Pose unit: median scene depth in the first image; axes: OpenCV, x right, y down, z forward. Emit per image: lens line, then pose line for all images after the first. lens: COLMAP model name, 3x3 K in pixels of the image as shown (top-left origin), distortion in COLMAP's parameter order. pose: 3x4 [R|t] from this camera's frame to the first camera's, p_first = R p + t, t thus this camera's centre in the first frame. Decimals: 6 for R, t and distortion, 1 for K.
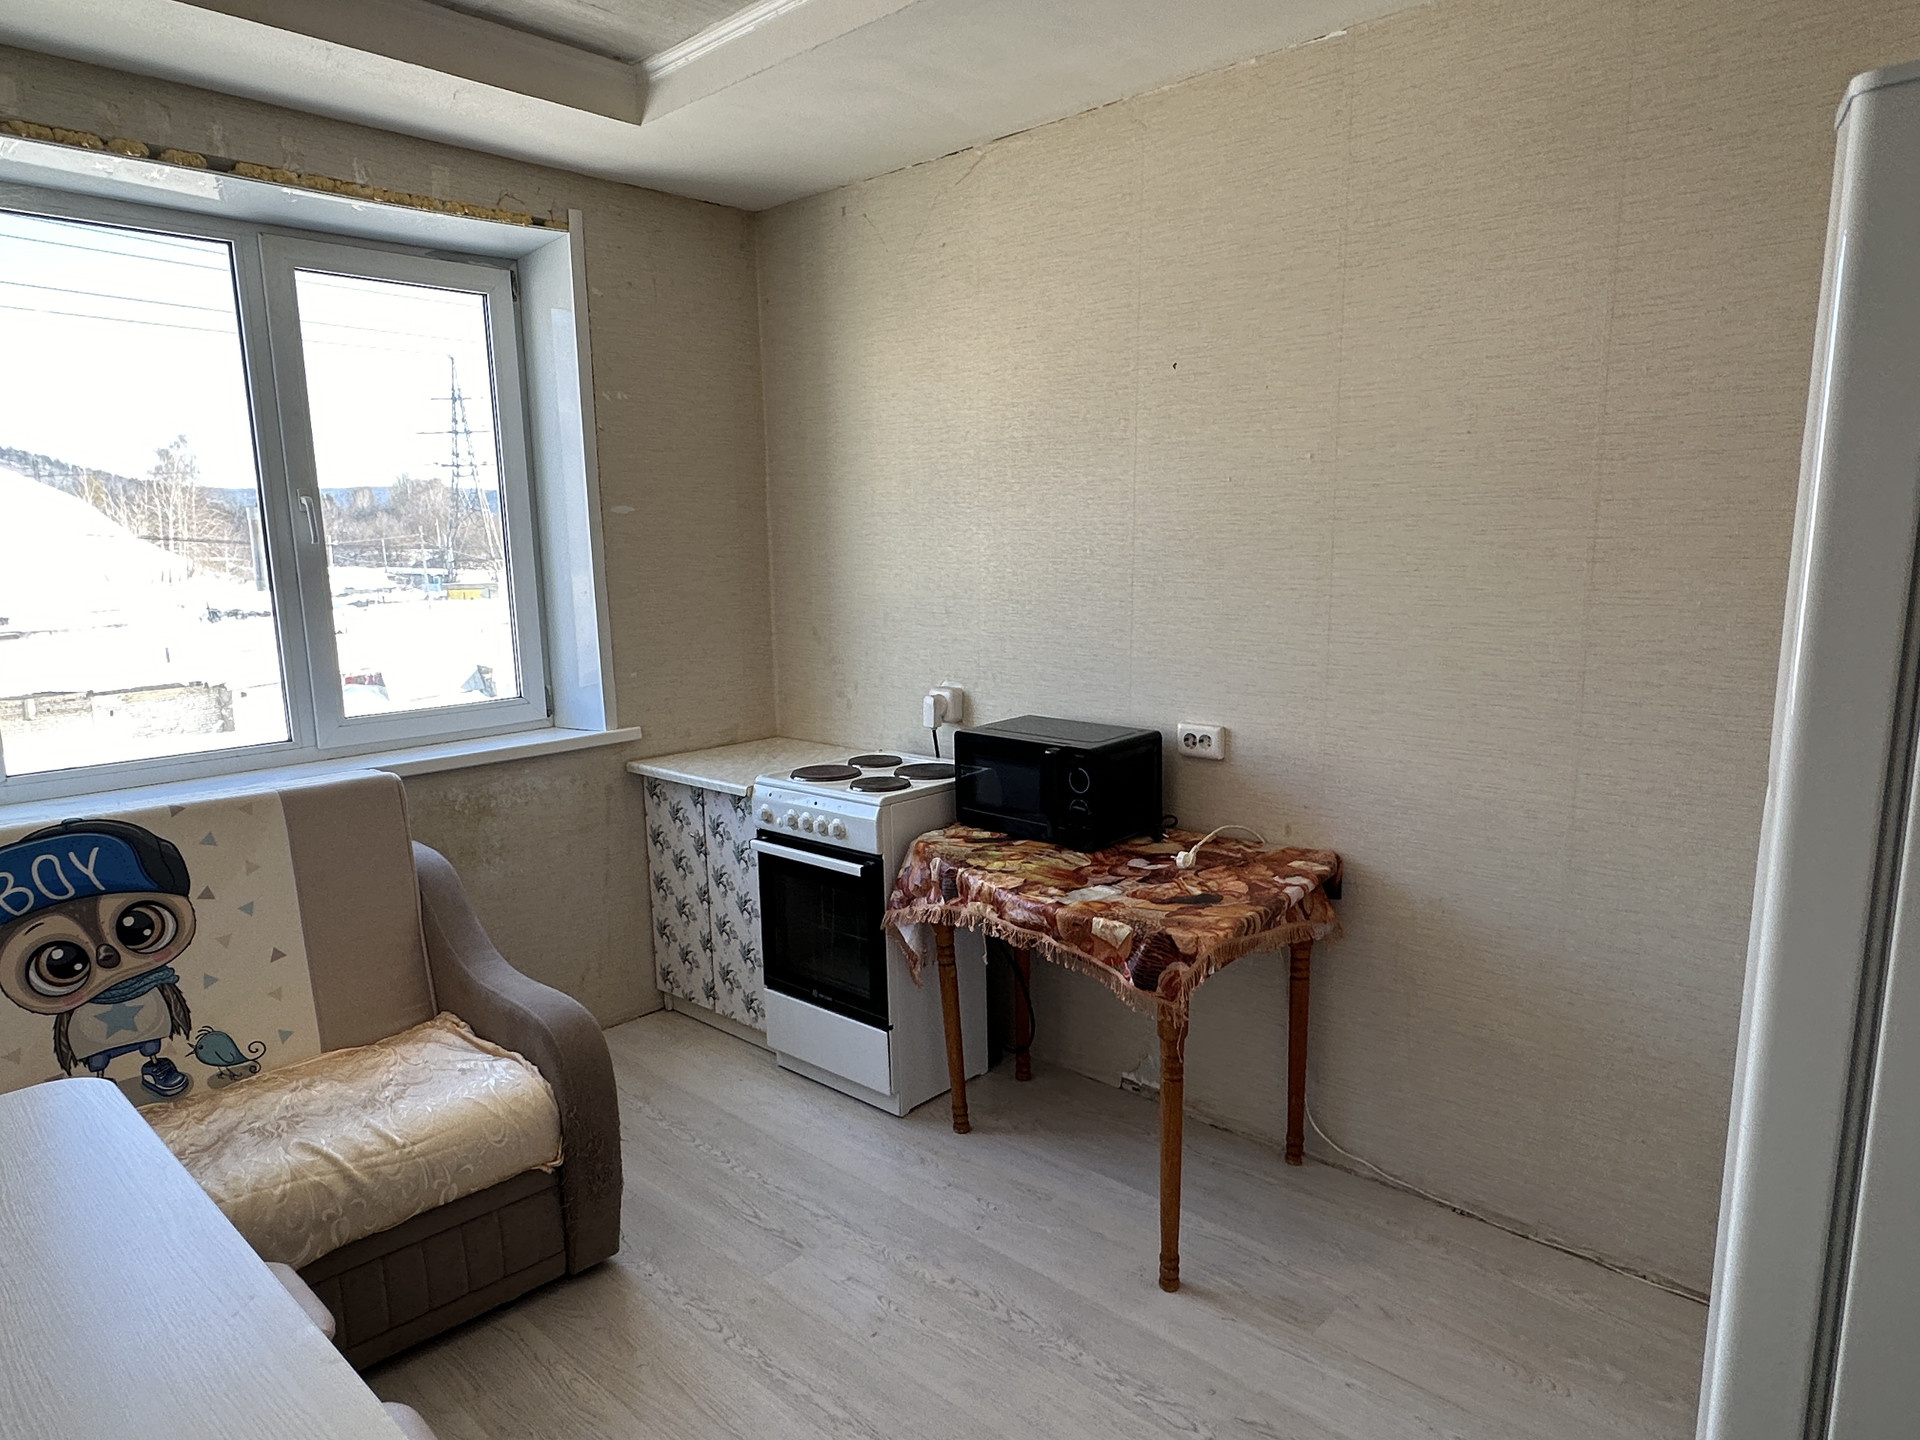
lens RADIAL K [[1196.9, 0, 953.0], [0, 1196.9, 737.1], [0, 0, 1]] dist [0.001257, -0.002059]
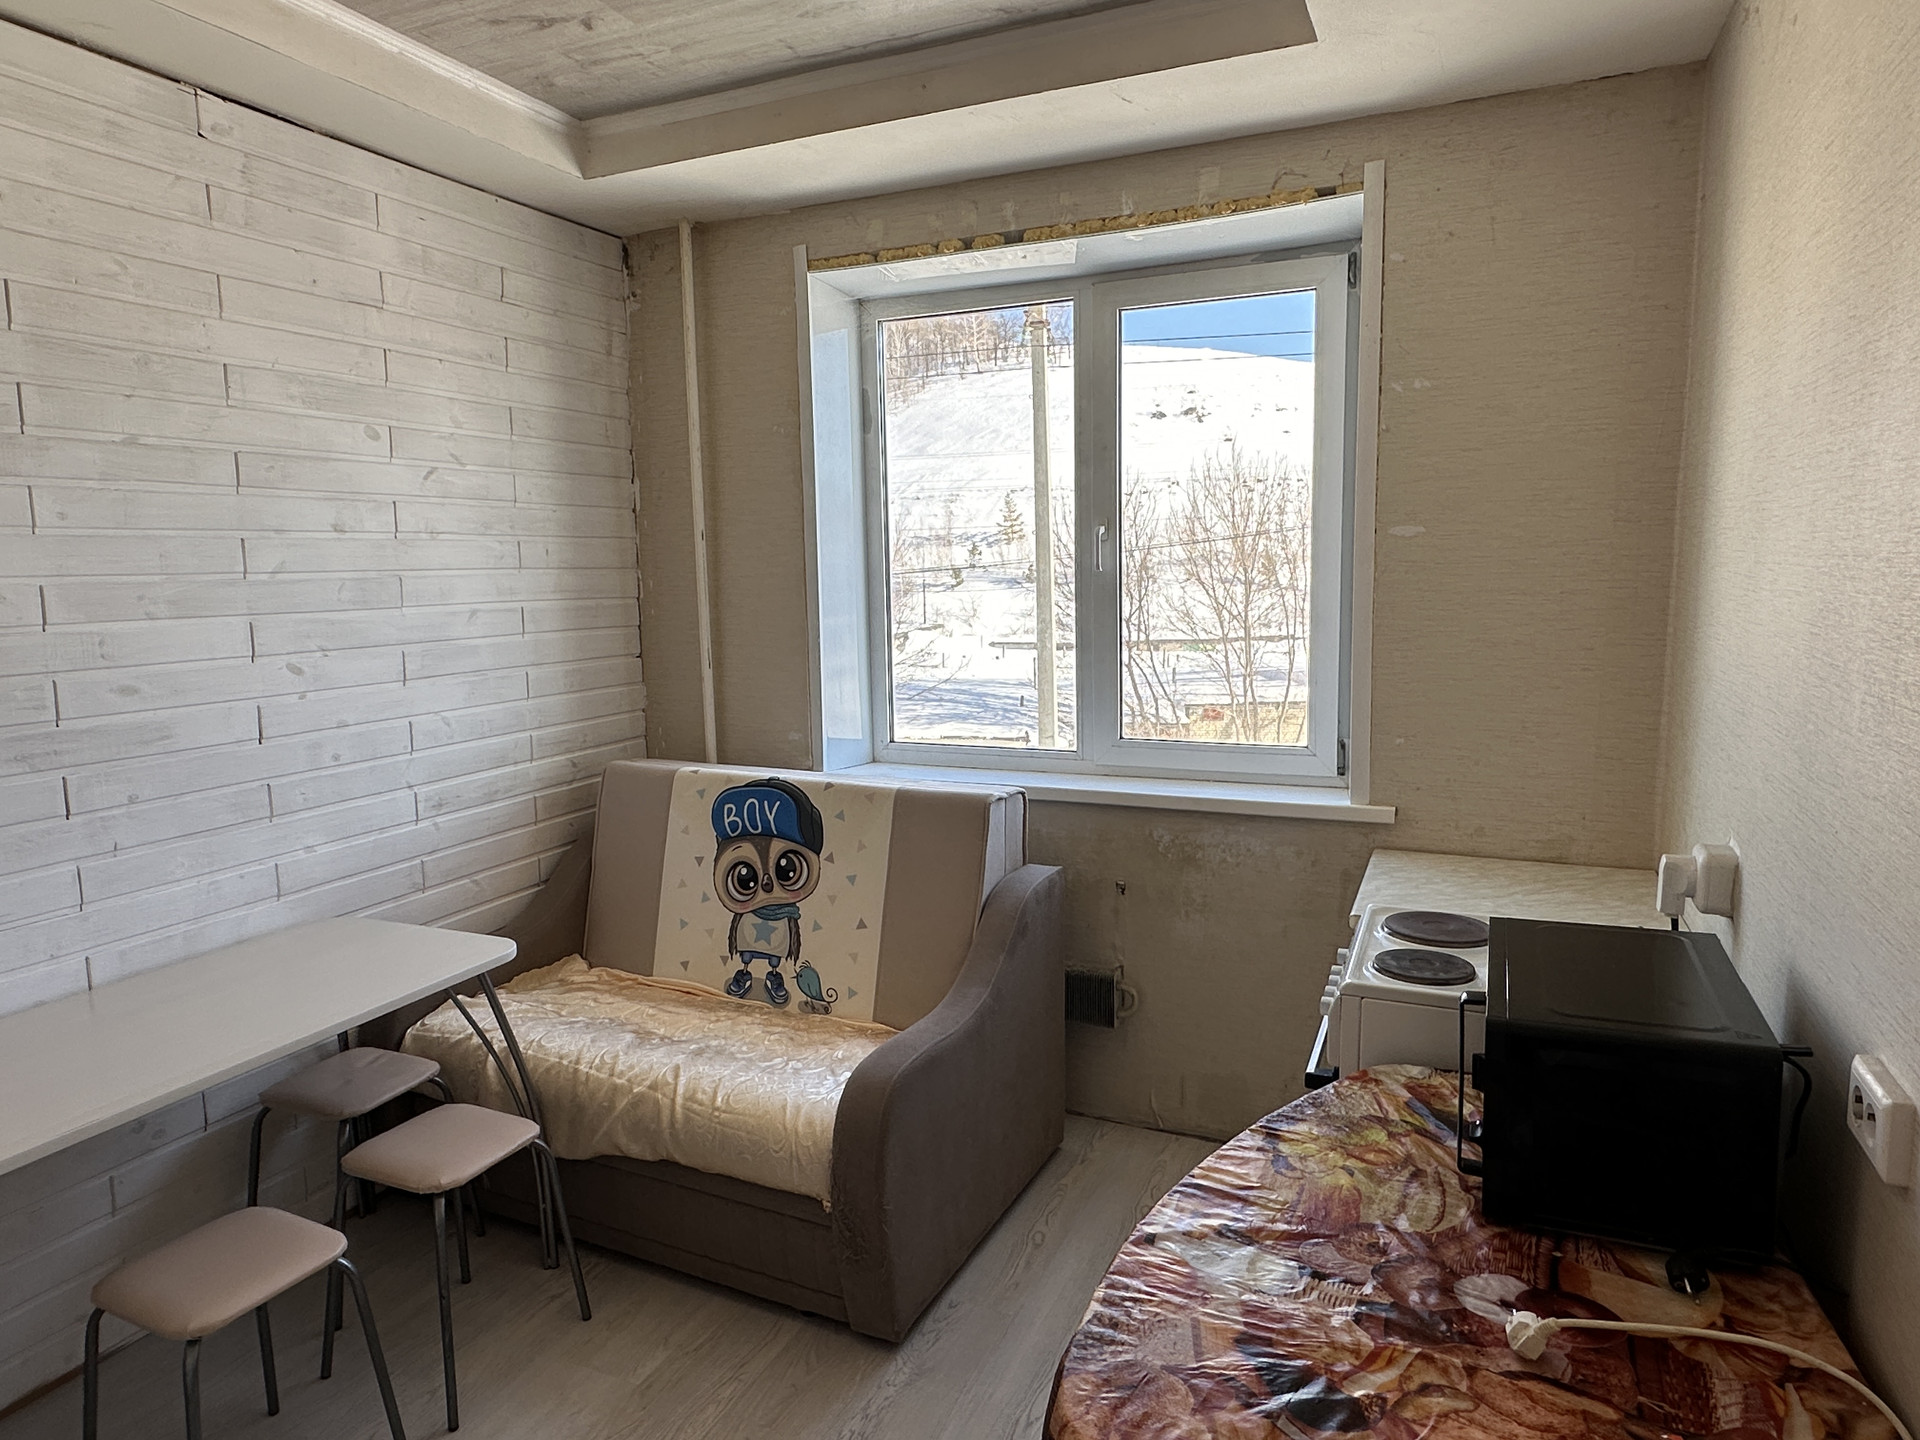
lens RADIAL K [[1196.9, 0, 927.0], [0, 1196.9, 721.2], [0, 0, 1]] dist [0.001257, -0.002059]
pose [[0.316831, 0.136164, -0.938657, 0.469913], [-0.147866, 0.984632, 0.092923, -0.117974], [0.936885, 0.109355, 0.332096, 0.580660]]
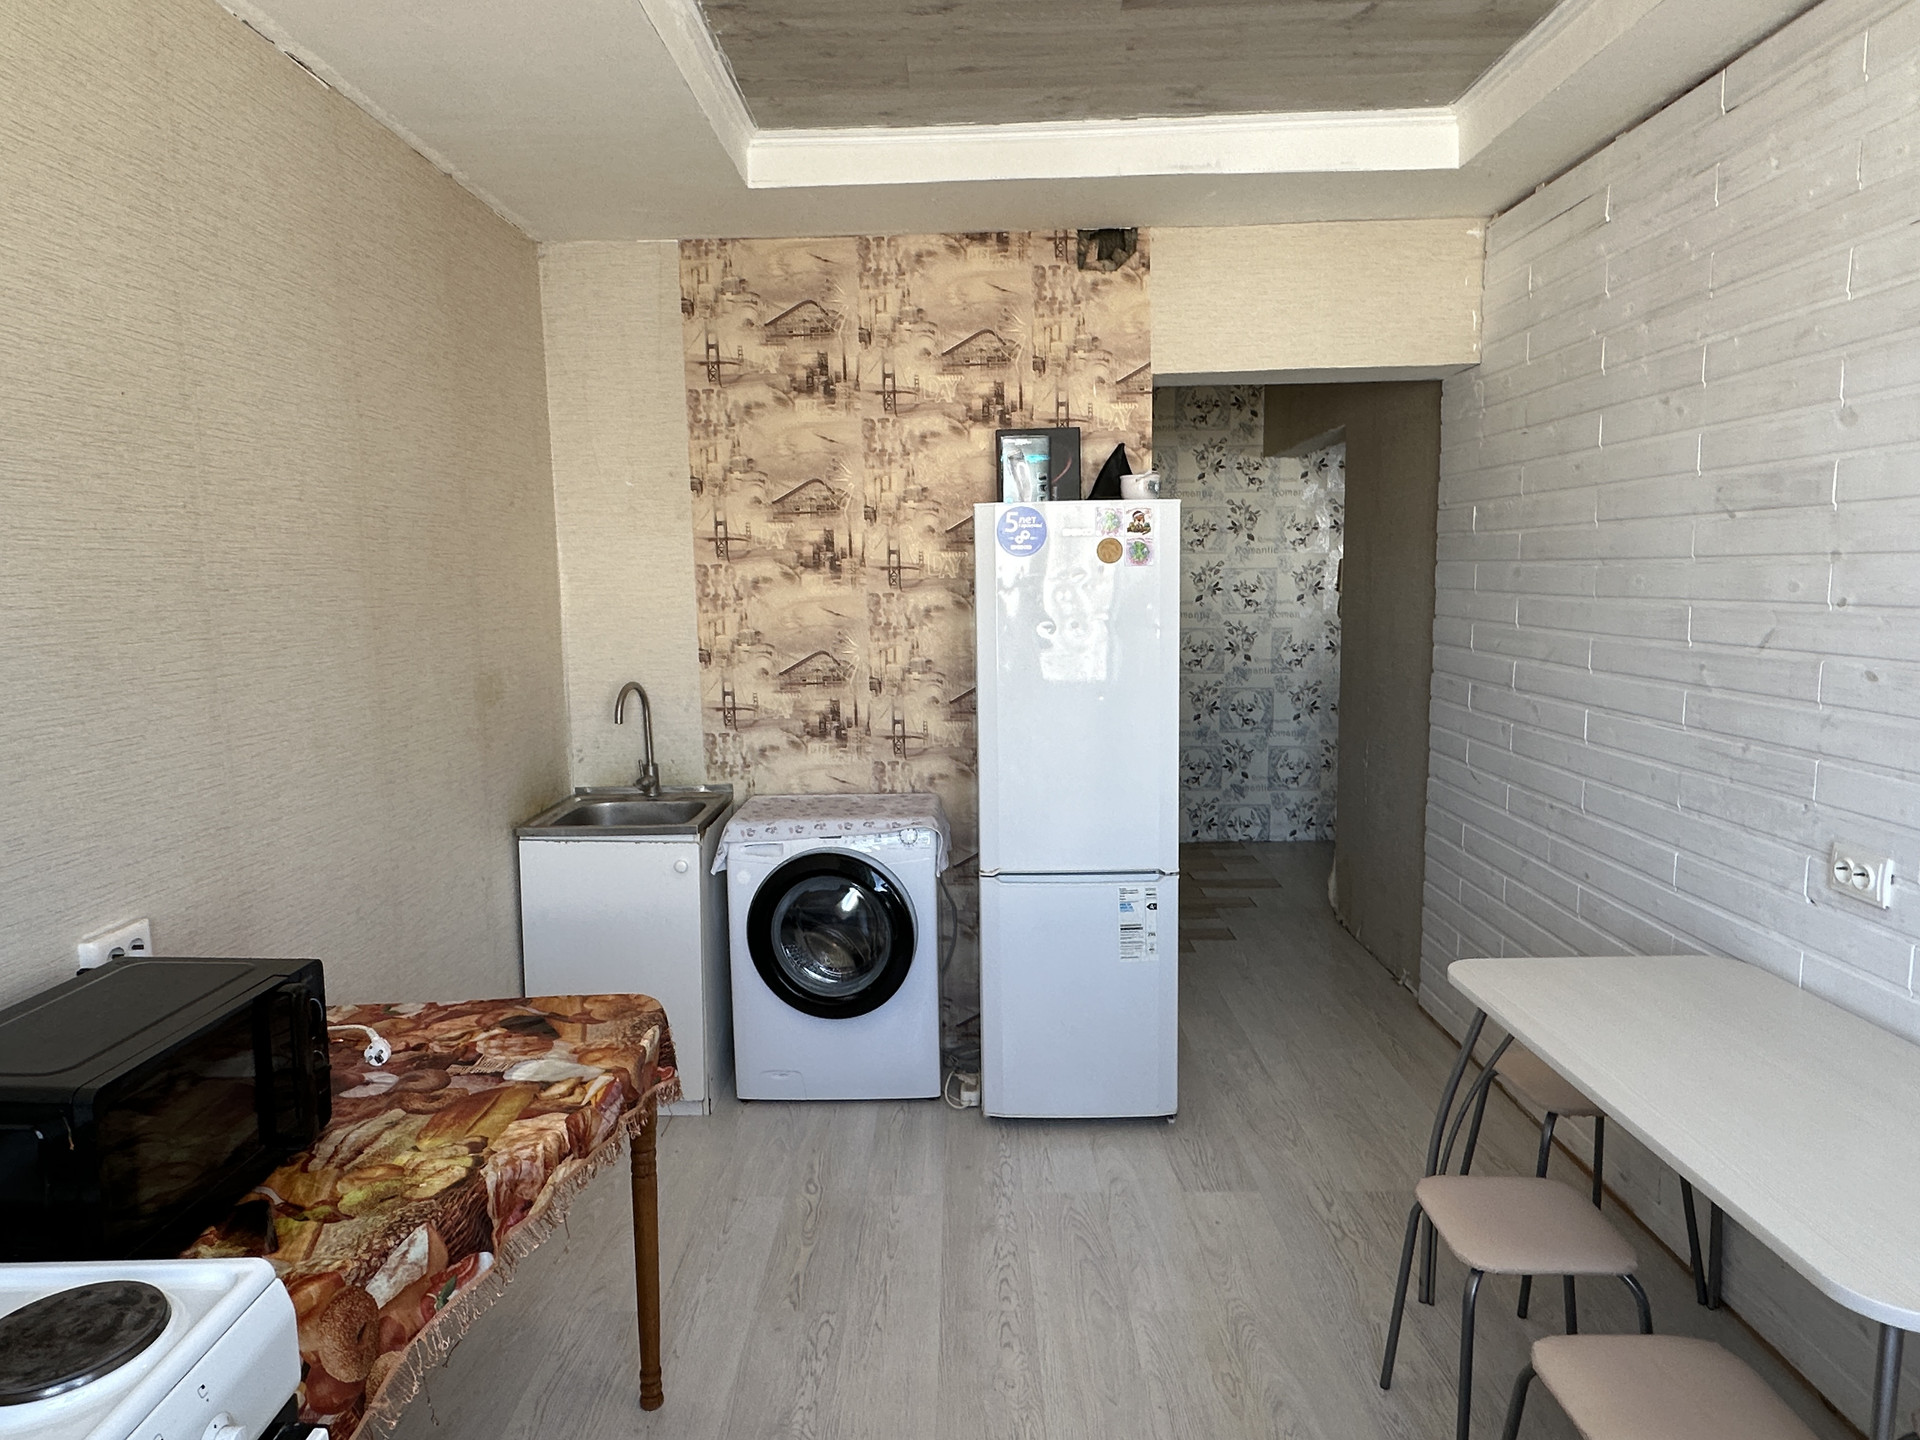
lens RADIAL K [[1196.9, 0, 949.8], [0, 1196.9, 722.7], [0, 0, 1]] dist [0.001257, -0.002059]
pose [[-0.676906, -0.061109, 0.733528, -0.518399], [0.159823, 0.960571, 0.227510, -0.183700], [-0.718509, 0.271237, -0.640450, 1.080623]]
